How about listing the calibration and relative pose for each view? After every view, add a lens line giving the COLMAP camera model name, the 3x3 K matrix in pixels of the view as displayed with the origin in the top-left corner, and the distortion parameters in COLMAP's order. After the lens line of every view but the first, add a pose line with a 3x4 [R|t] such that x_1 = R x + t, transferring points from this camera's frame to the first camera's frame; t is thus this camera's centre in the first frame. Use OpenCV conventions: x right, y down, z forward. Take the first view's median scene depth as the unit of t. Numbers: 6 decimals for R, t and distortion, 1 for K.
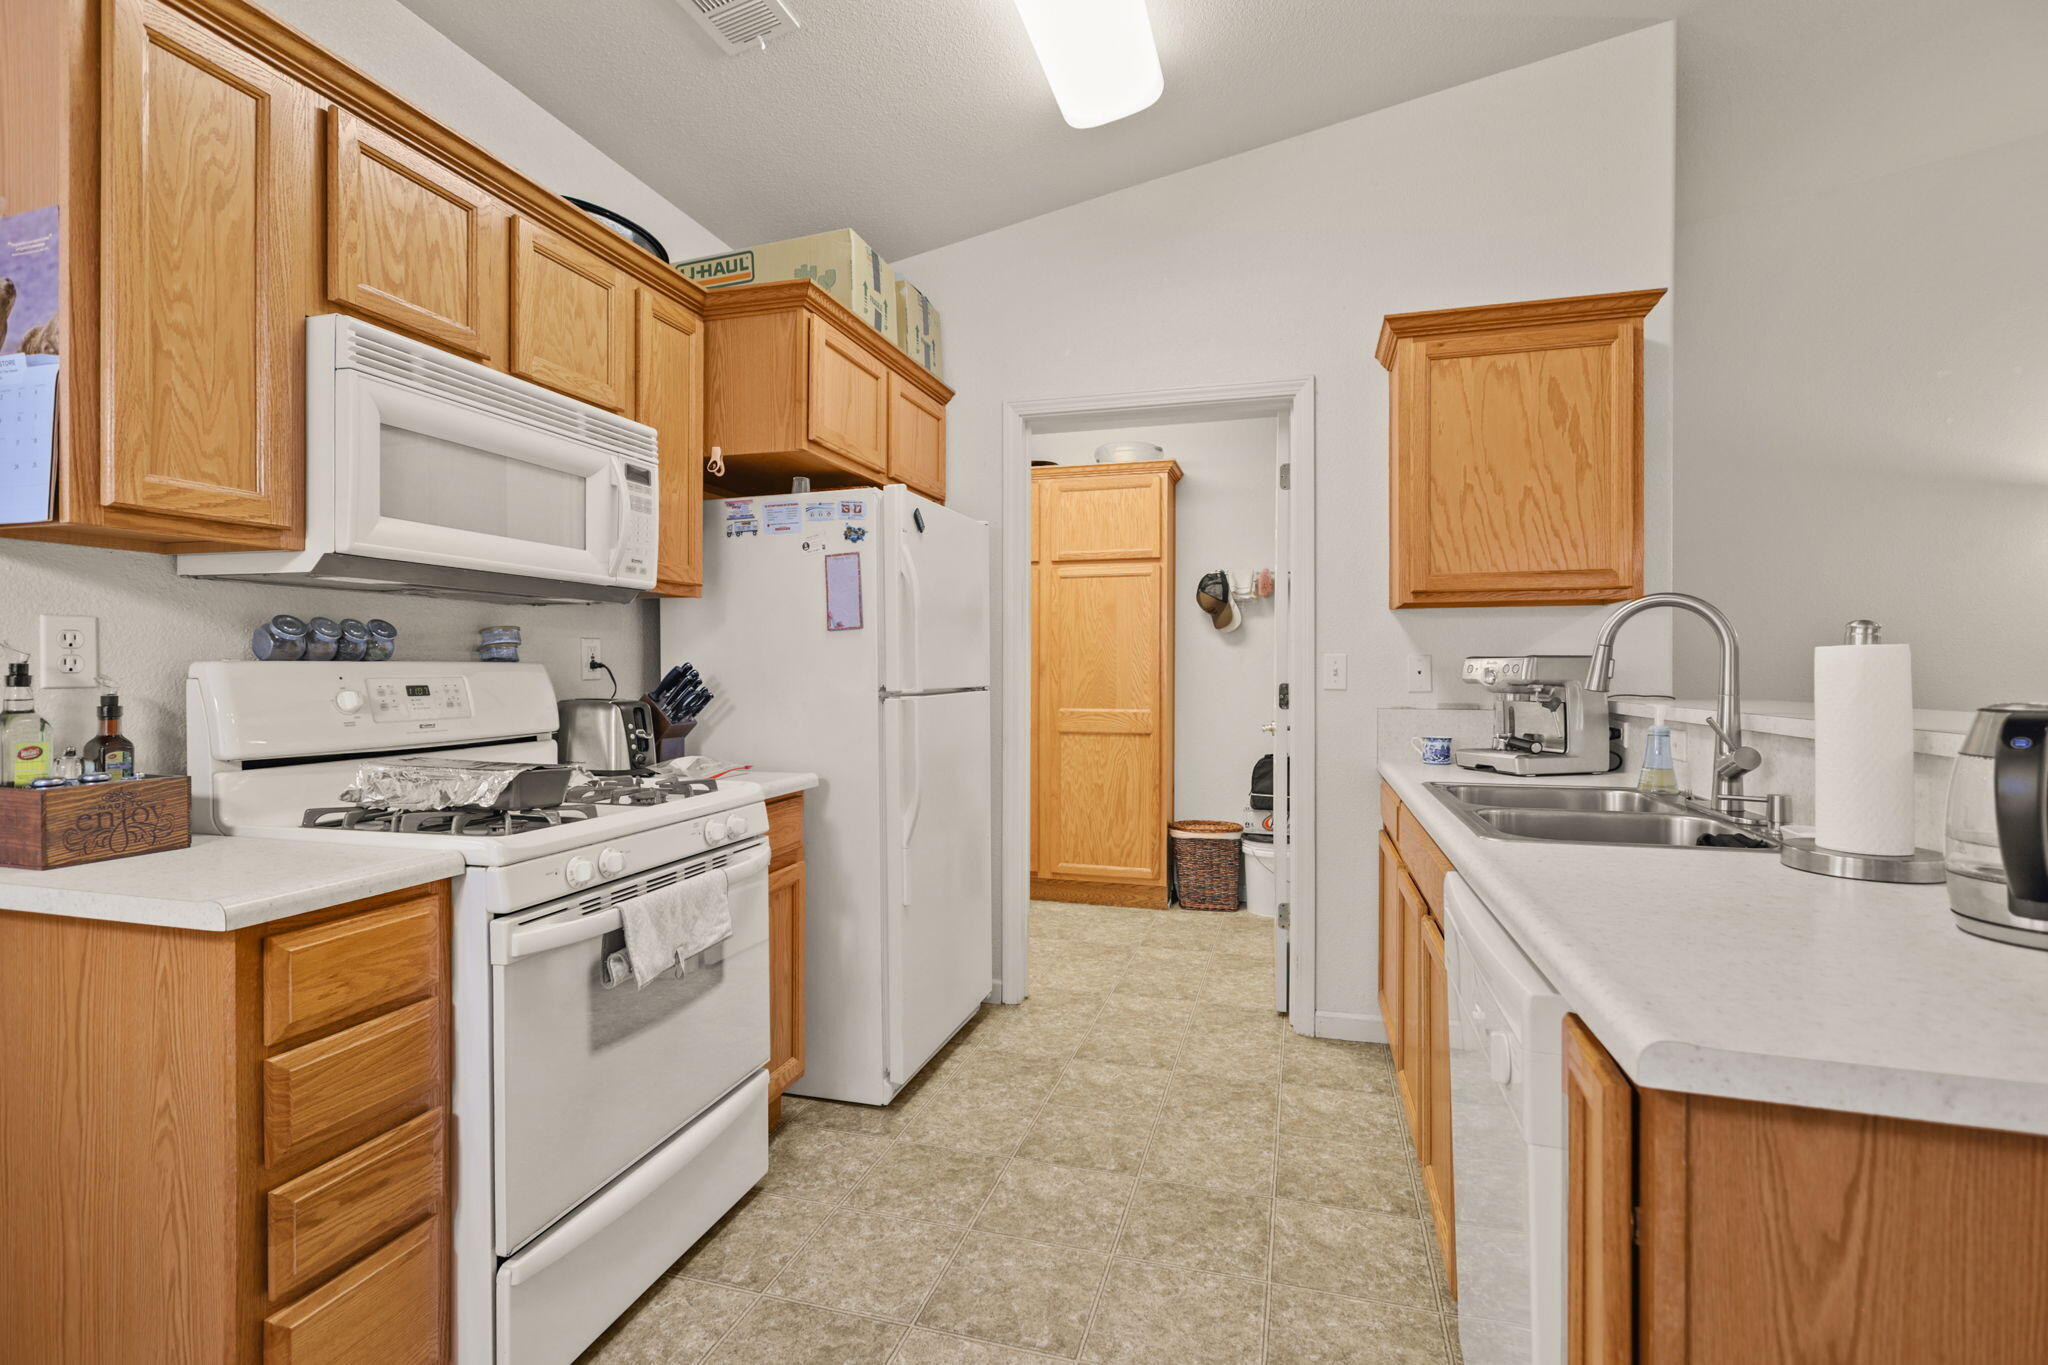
lens RADIAL K [[954.2, 0, 1034.6], [0, 954.2, 671.7], [0, 0, 1]] dist [0.000138, 0.001673]
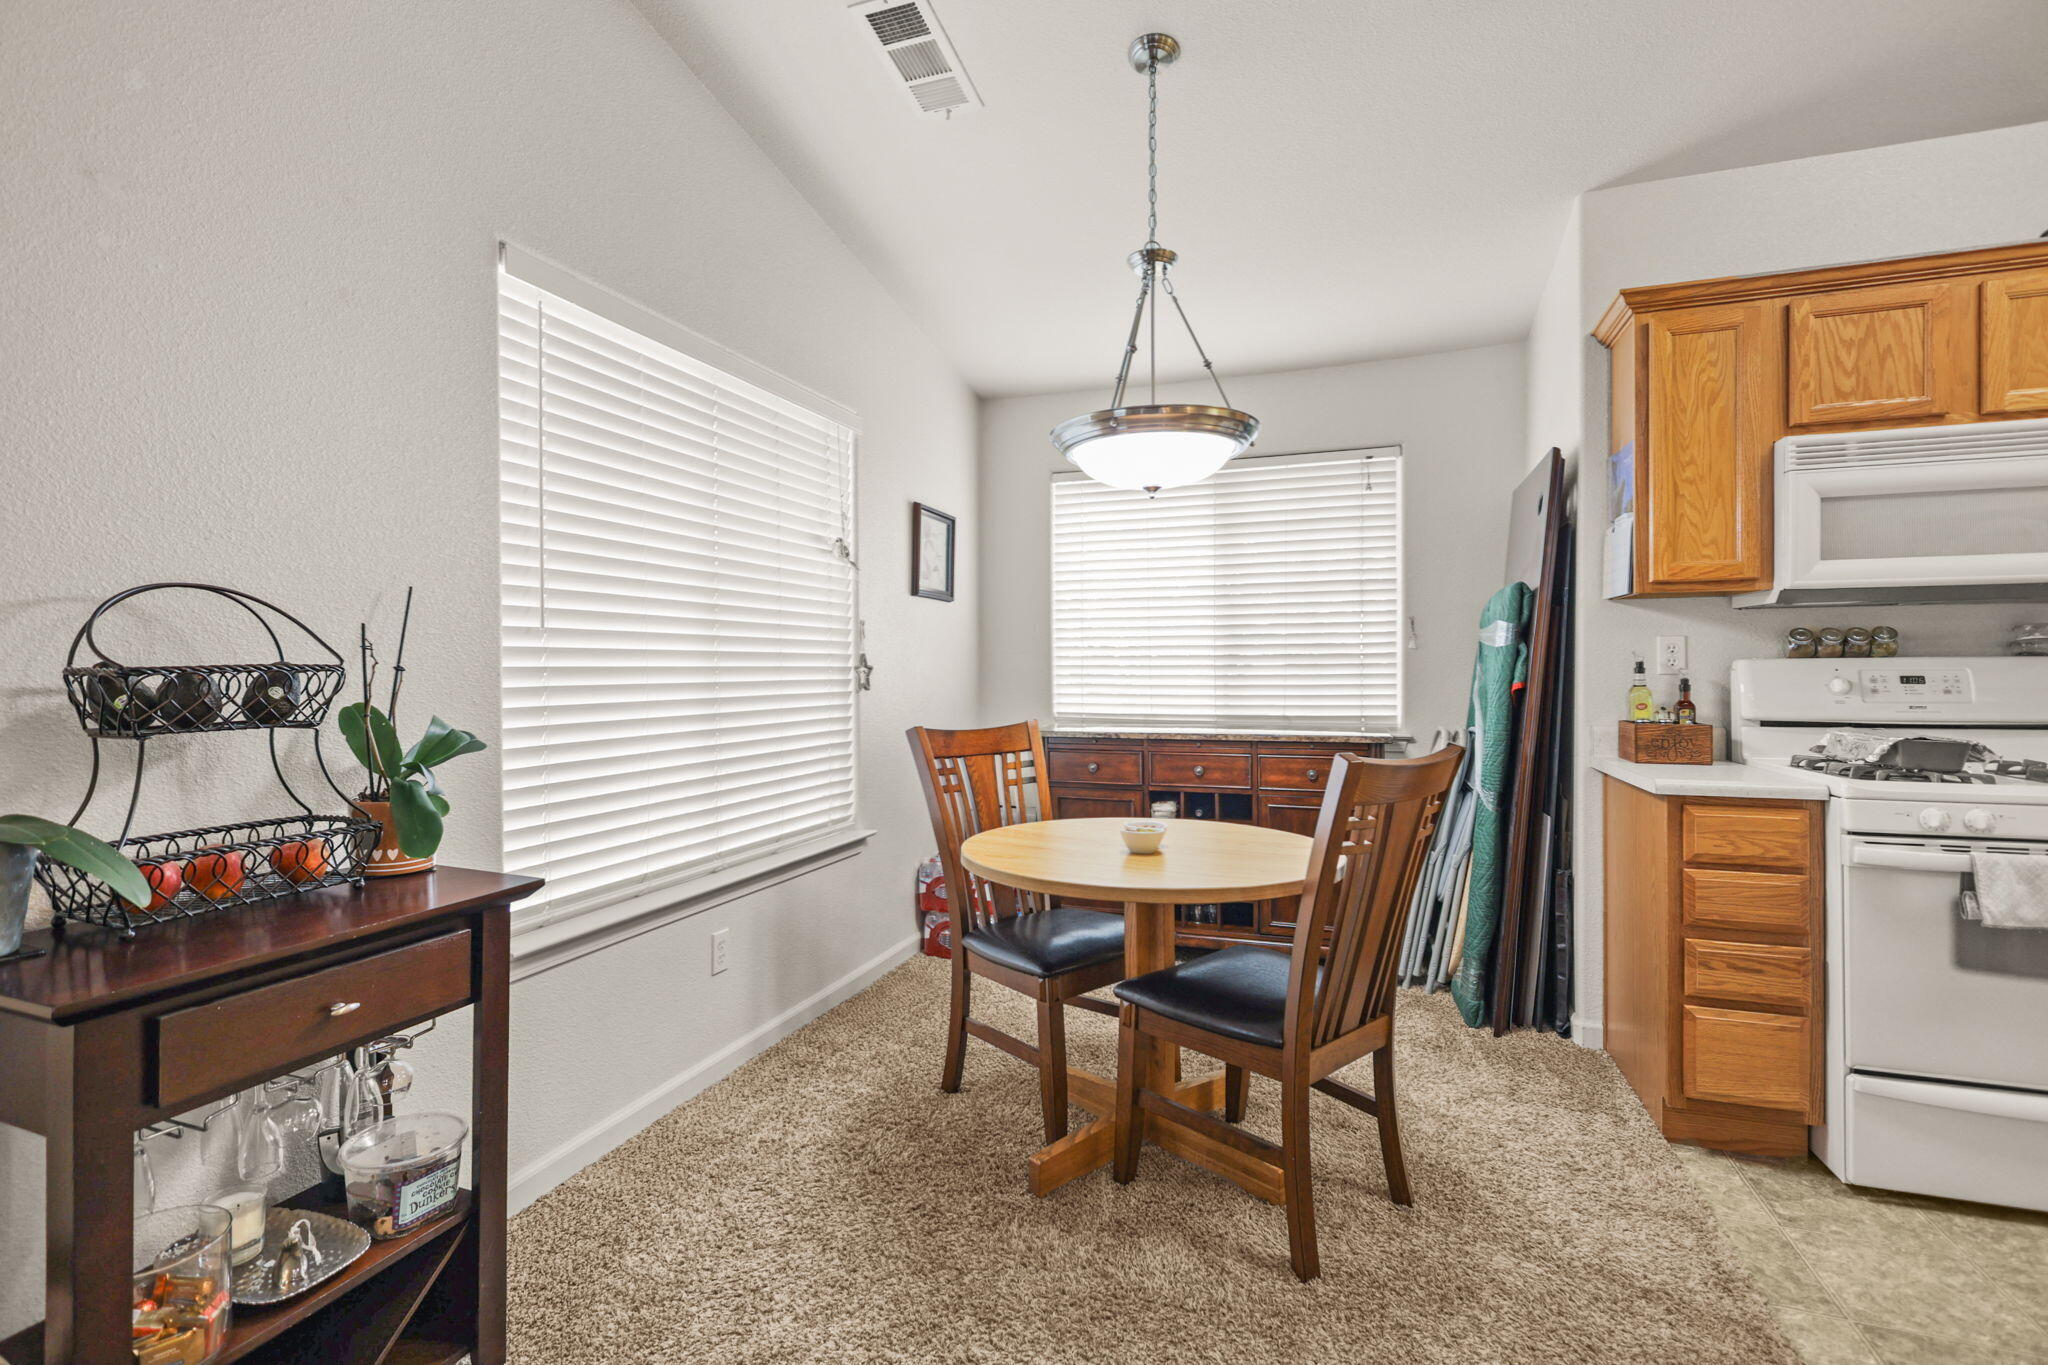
lens RADIAL K [[954.2, 0, 1013.6], [0, 954.2, 675.5], [0, 0, 1]] dist [0.000138, 0.001673]
pose [[-0.068883, 0.004741, -0.997614, 0.896395], [0.002580, 0.999986, 0.004574, 0.006192], [0.997621, -0.002259, -0.068894, -0.152992]]
